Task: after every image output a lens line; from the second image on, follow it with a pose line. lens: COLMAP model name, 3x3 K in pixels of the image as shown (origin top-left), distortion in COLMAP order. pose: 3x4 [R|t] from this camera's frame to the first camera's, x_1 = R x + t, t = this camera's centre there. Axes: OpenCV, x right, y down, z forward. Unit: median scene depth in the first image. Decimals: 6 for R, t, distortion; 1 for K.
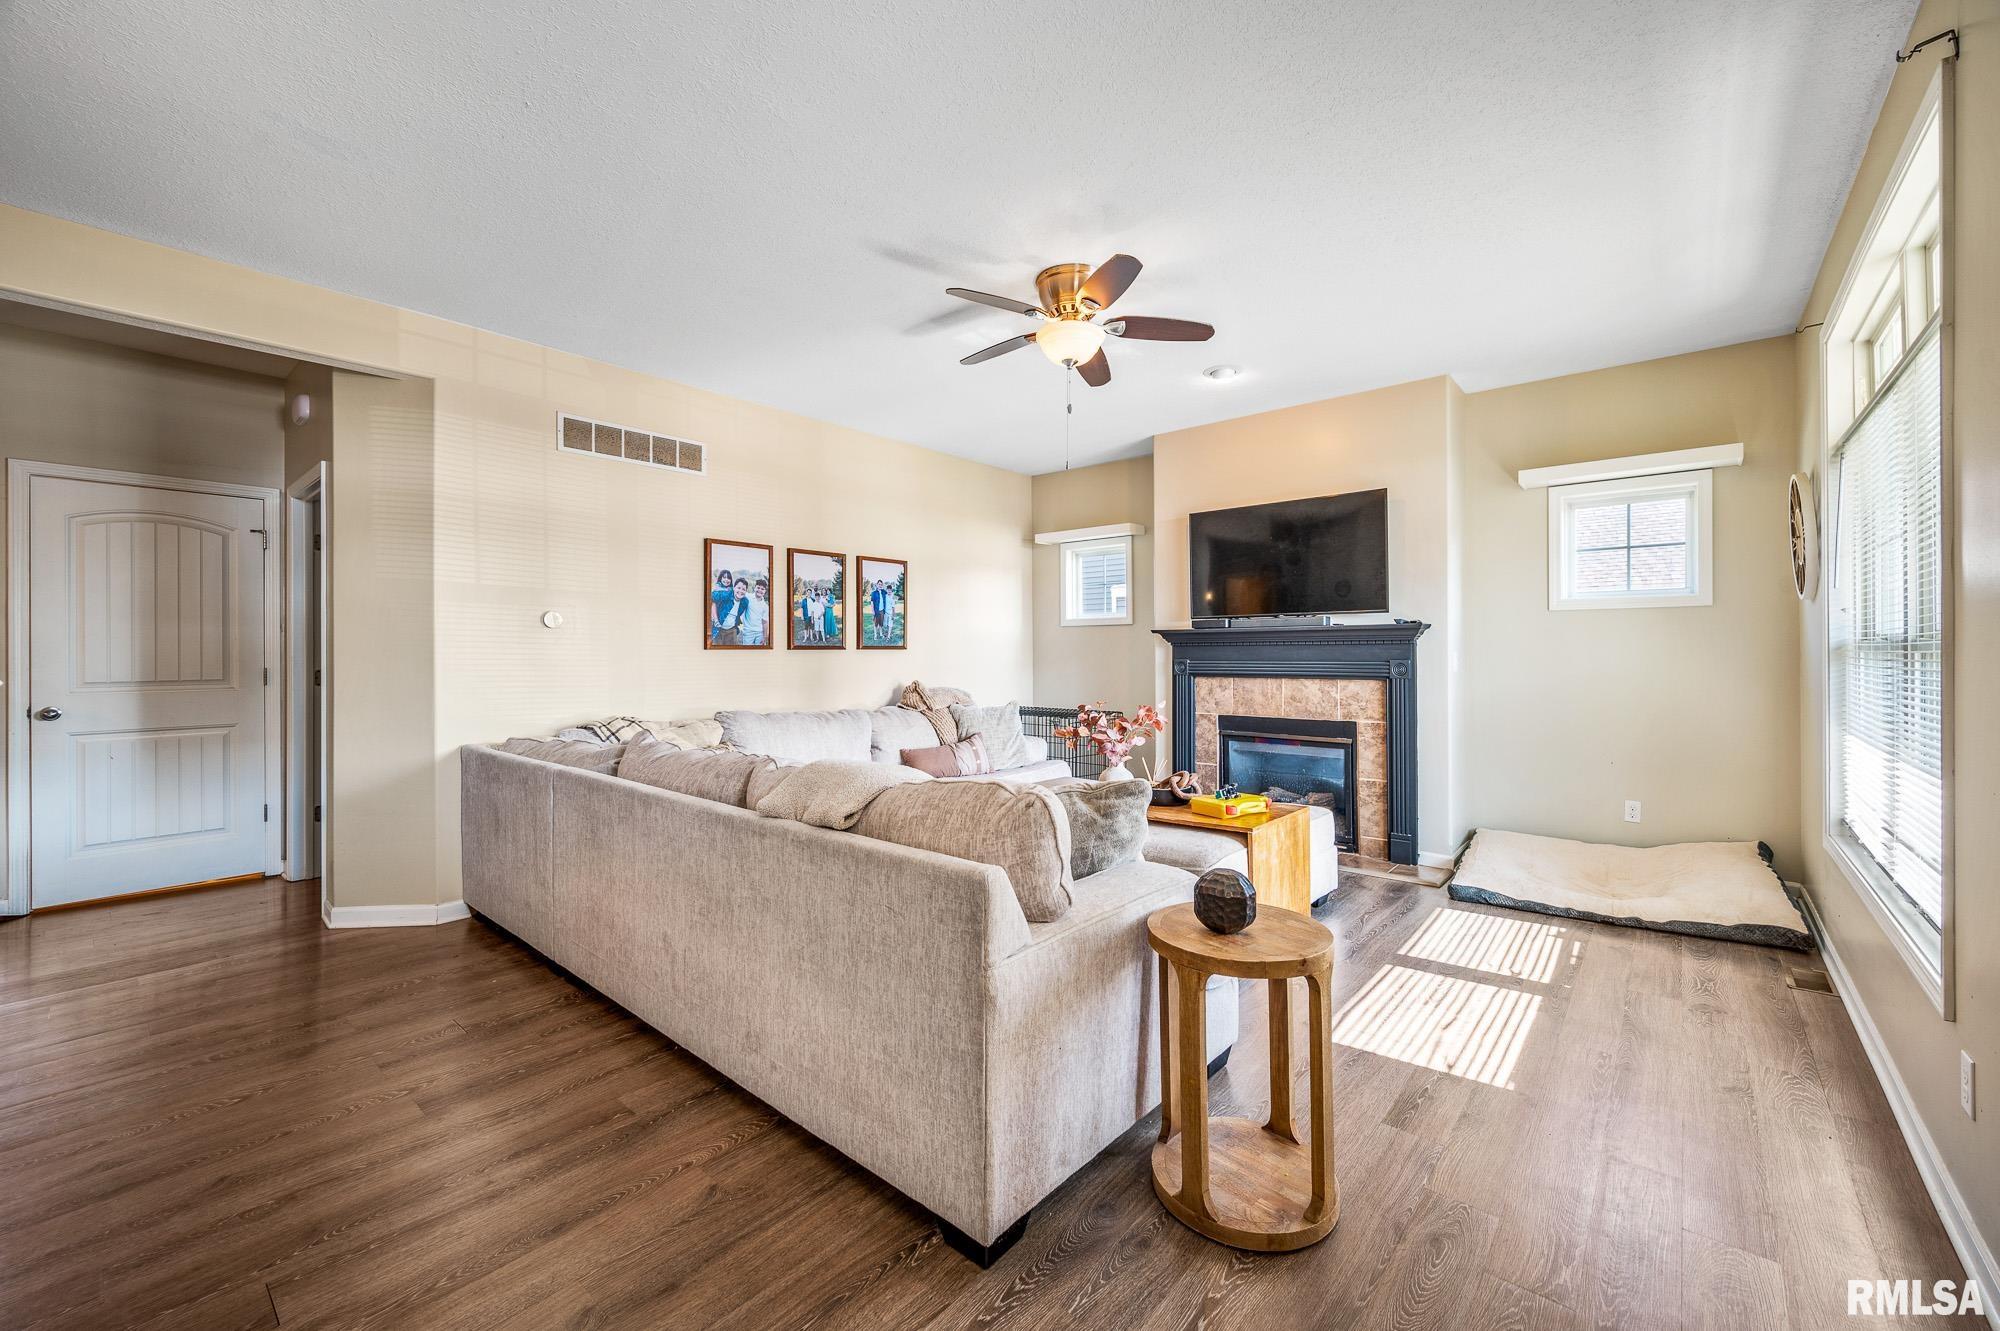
lens RADIAL K [[798.2, 0, 1007.2], [0, 798.2, 648.2], [0, 0, 1]] dist [0.001302, 0.000000]
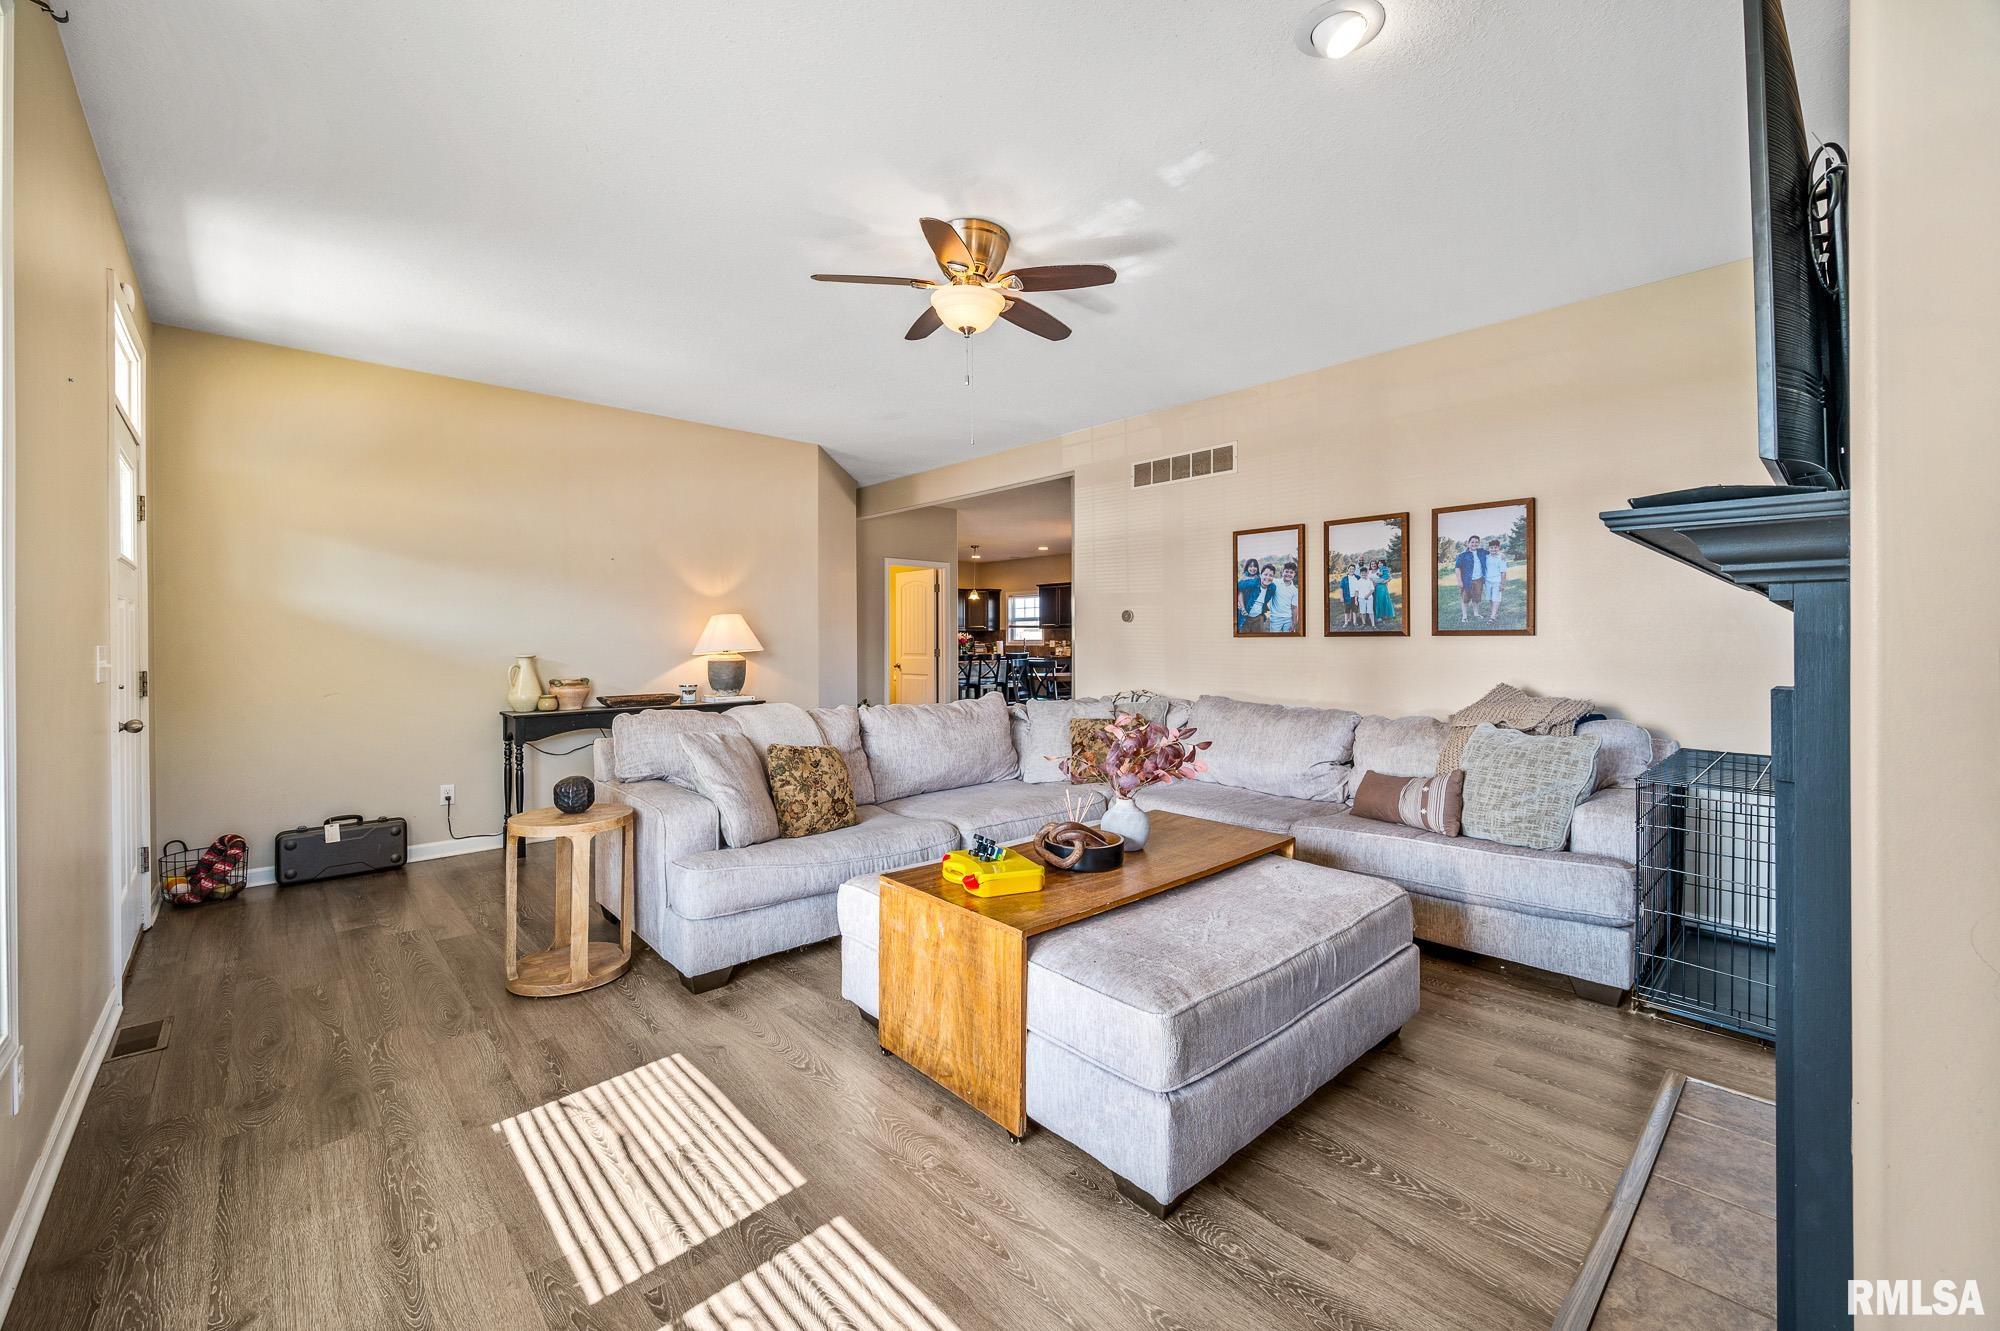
lens RADIAL K [[798.2, 0, 1007.2], [0, 798.2, 648.2], [0, 0, 1]] dist [0.001302, 0.000000]
pose [[-0.116515, 0.010877, -0.993129, 0.658434], [0.006005, 0.999929, 0.010247, 0.003479], [0.993171, -0.004770, -0.116572, 0.764886]]
